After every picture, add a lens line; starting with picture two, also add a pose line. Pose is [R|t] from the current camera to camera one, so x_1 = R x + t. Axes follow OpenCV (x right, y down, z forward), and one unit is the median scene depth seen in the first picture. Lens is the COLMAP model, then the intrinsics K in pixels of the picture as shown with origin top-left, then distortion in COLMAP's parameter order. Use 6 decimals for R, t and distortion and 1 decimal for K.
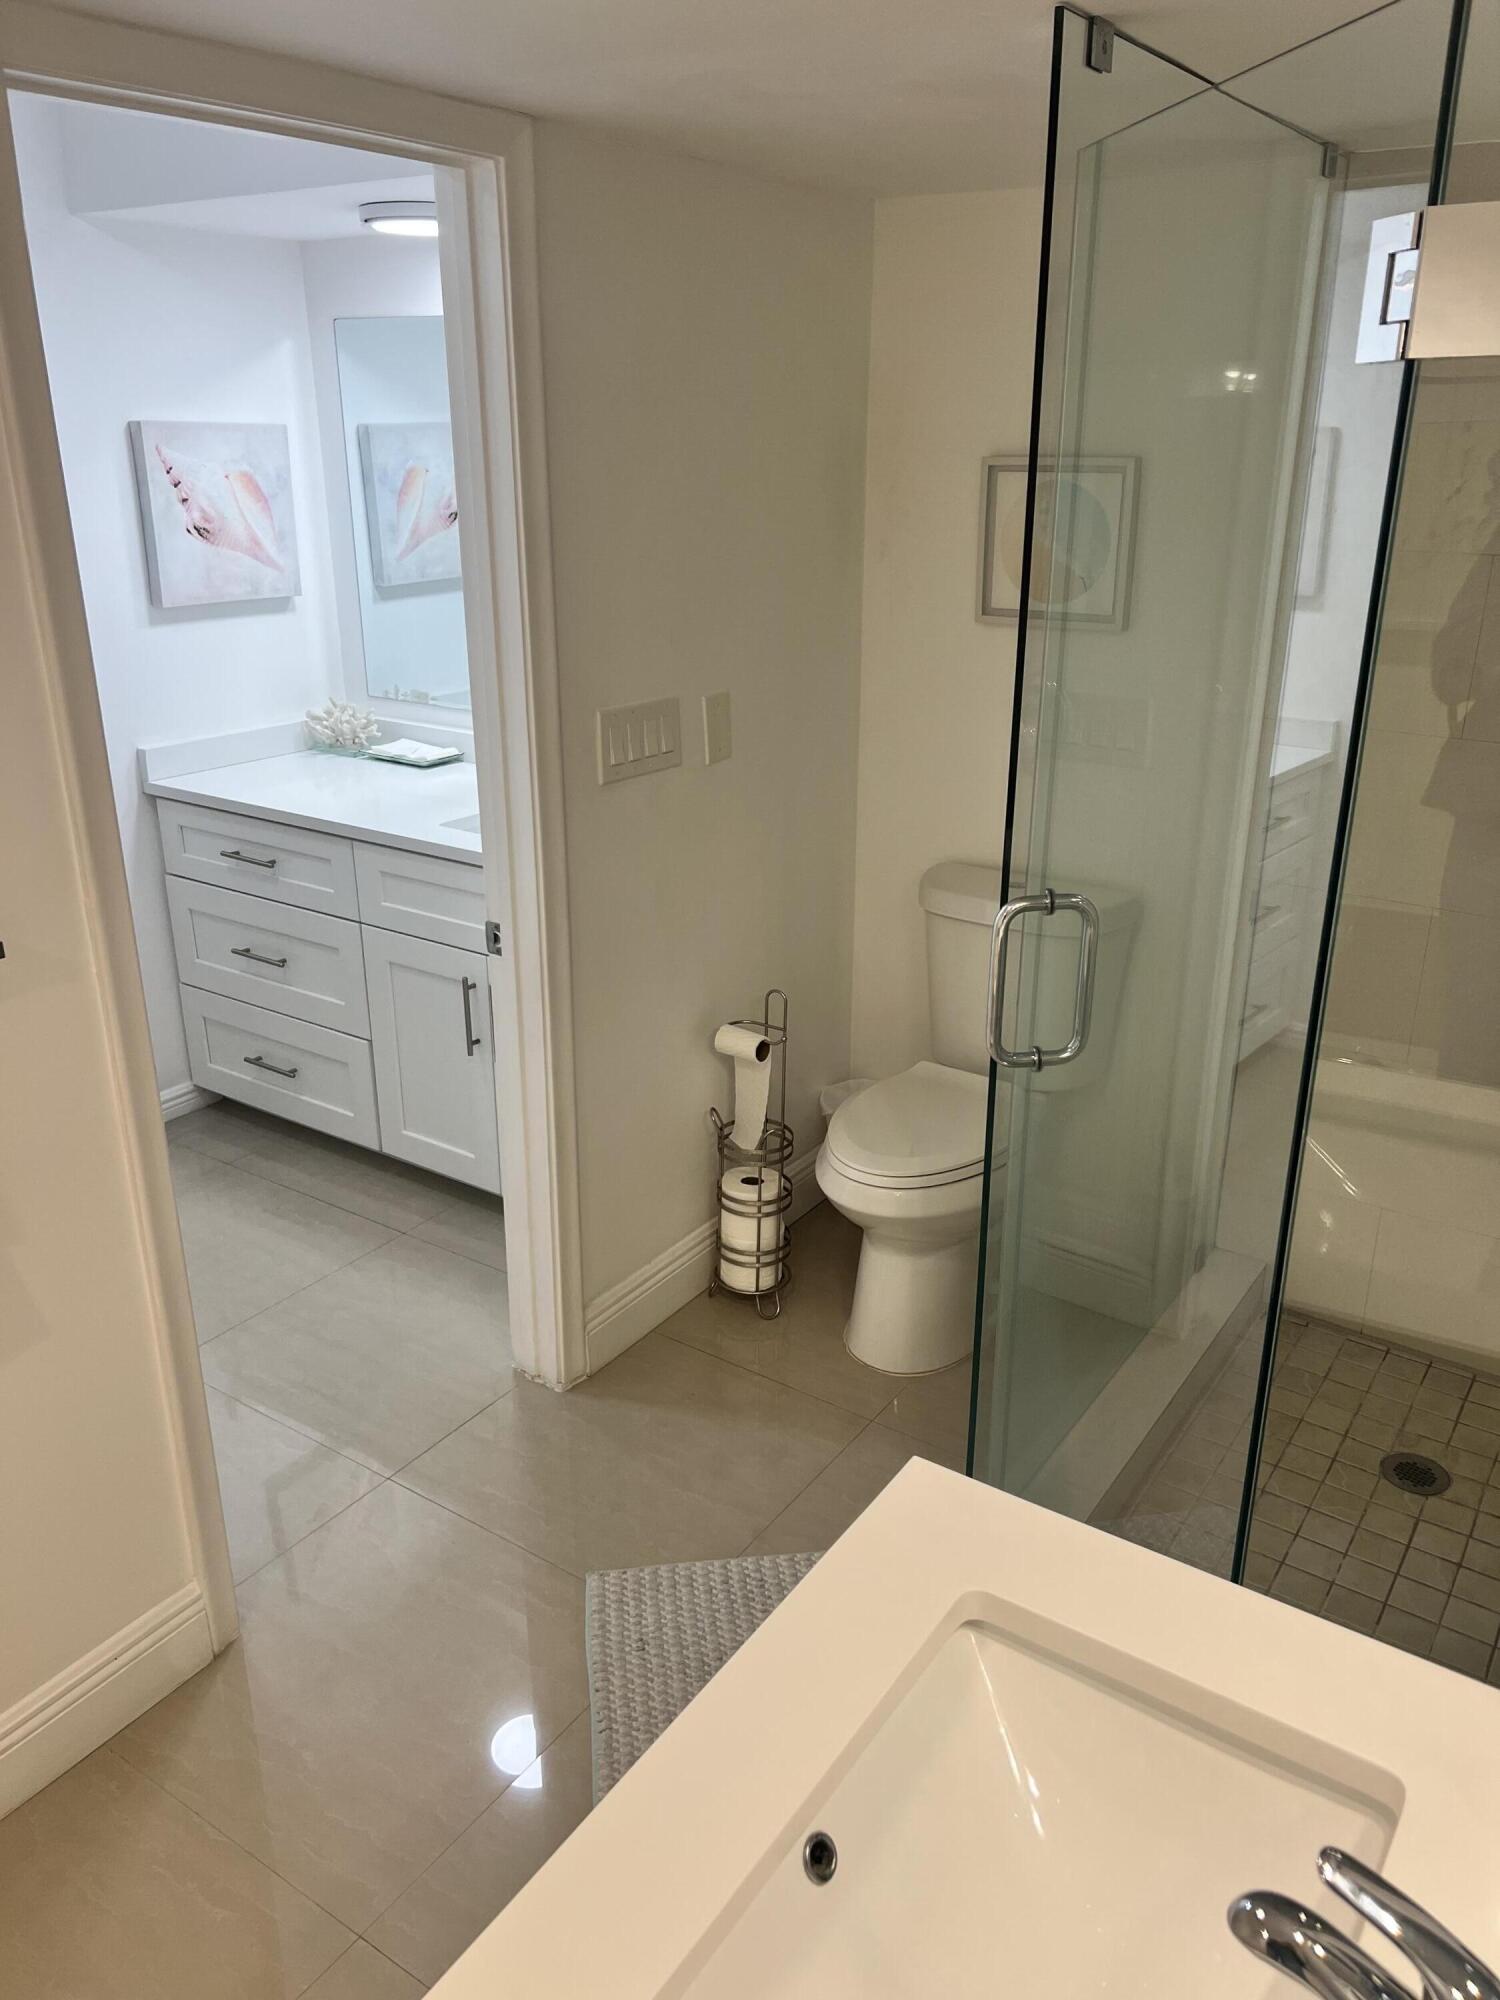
lens RADIAL K [[1511.7, 0, 788.4], [0, 1511.7, 994.4], [0, 0, 1]] dist [0.023368, -0.025417]
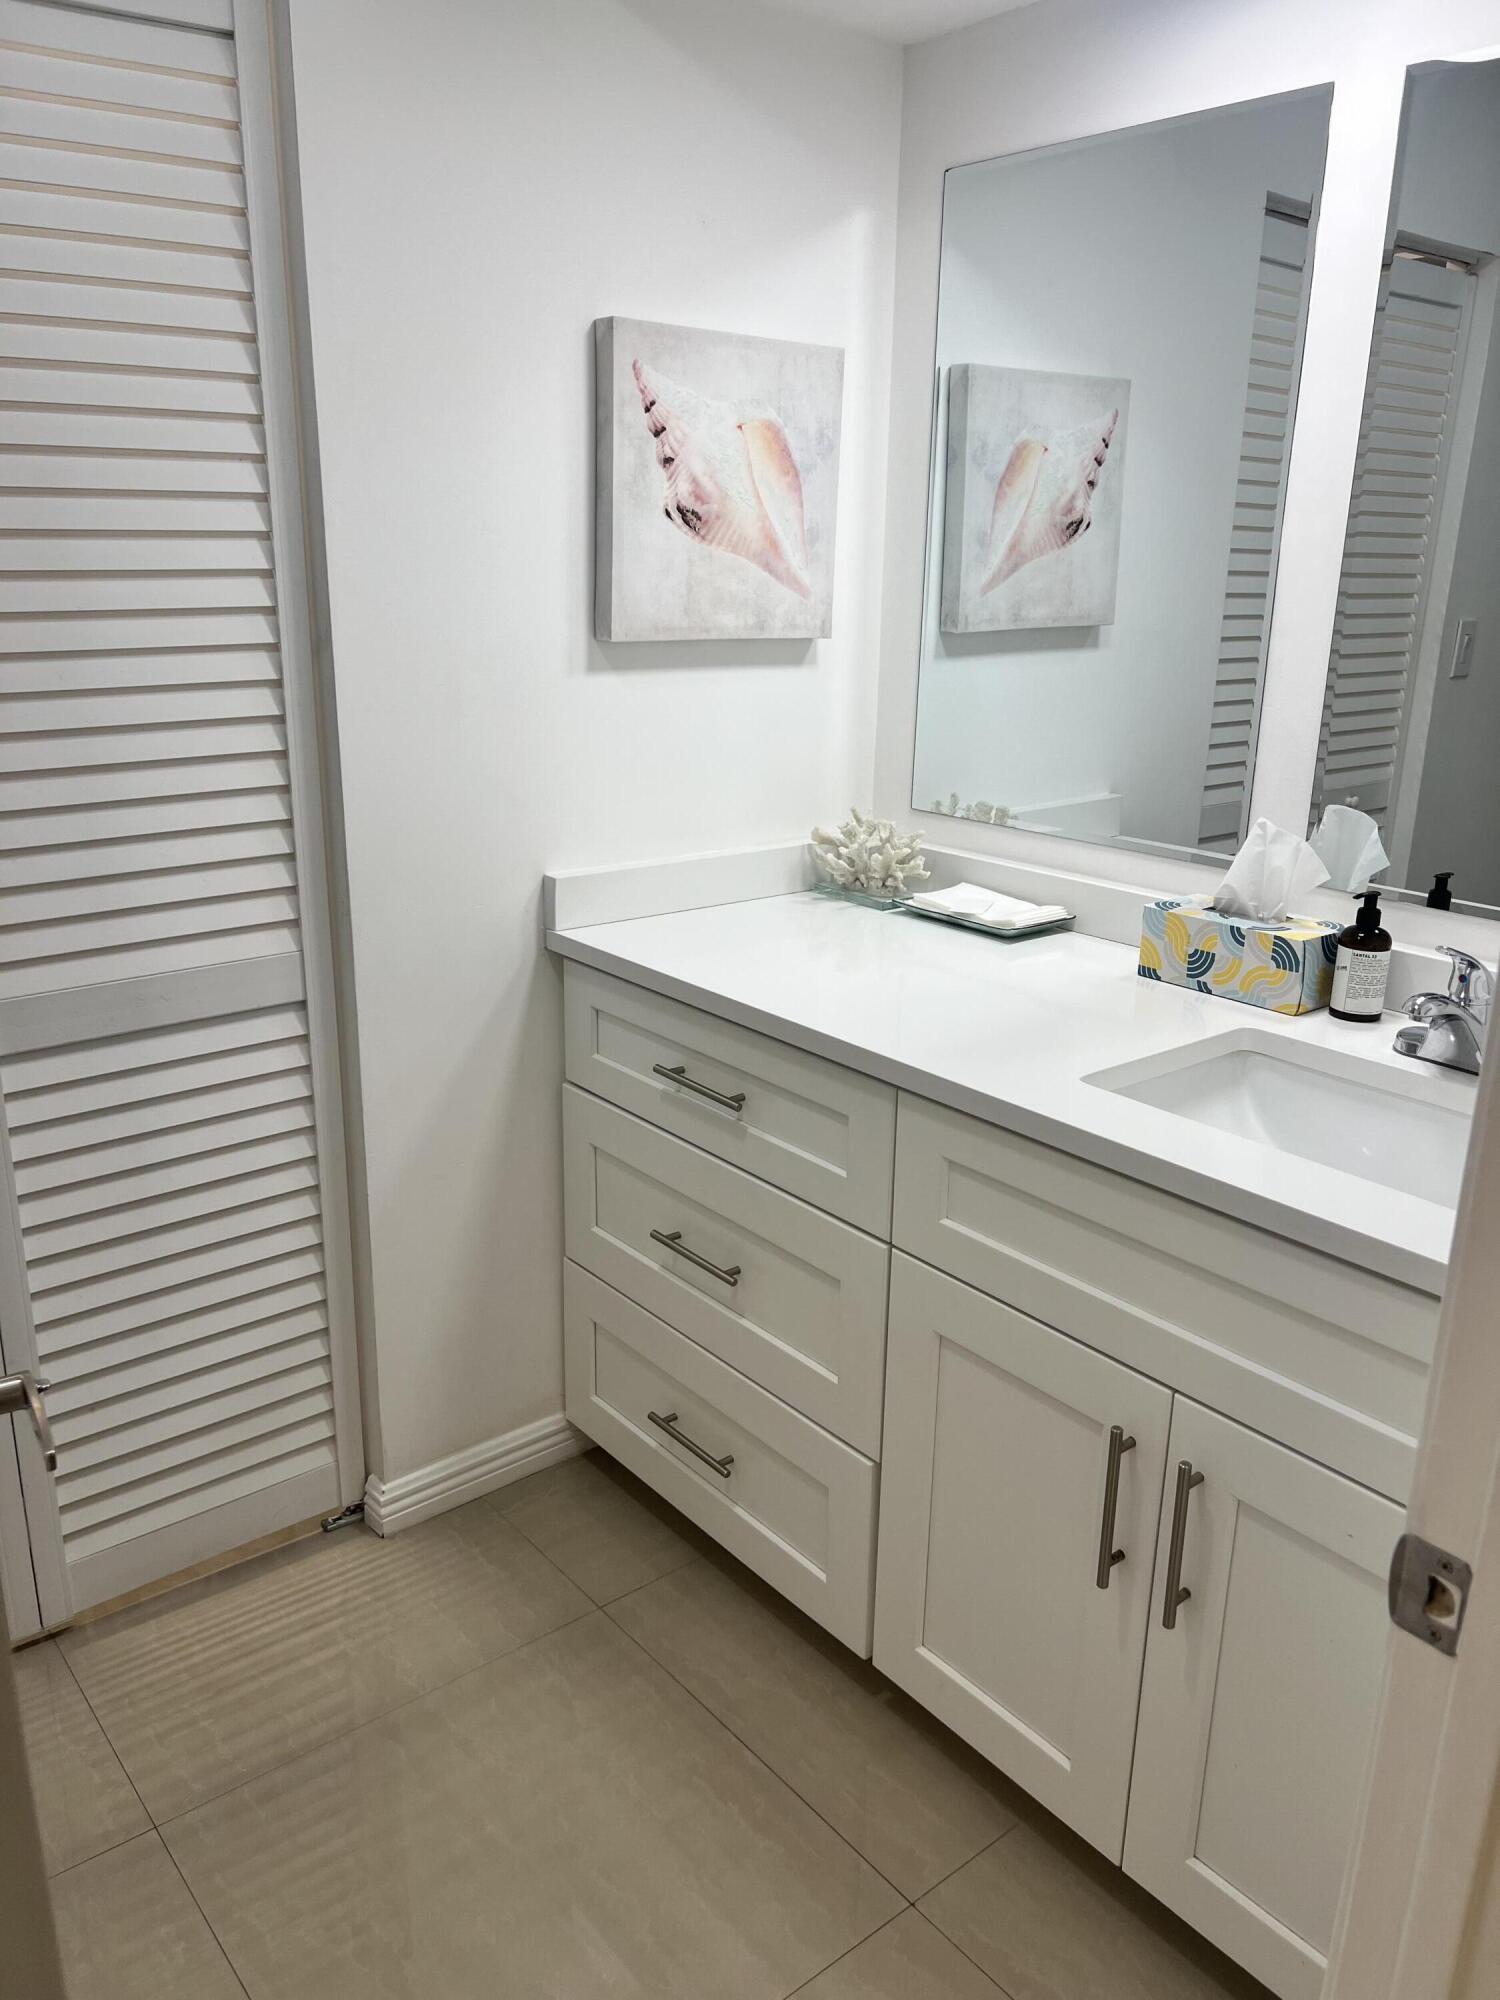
lens RADIAL K [[1511.7, 0, 745.5], [0, 1511.7, 1002.1], [0, 0, 1]] dist [0.023368, -0.025417]
pose [[0.952806, 0.094632, -0.288452, -0.172703], [-0.115039, 0.991859, -0.054597, -0.086749], [0.280938, 0.085203, 0.955936, 0.446030]]
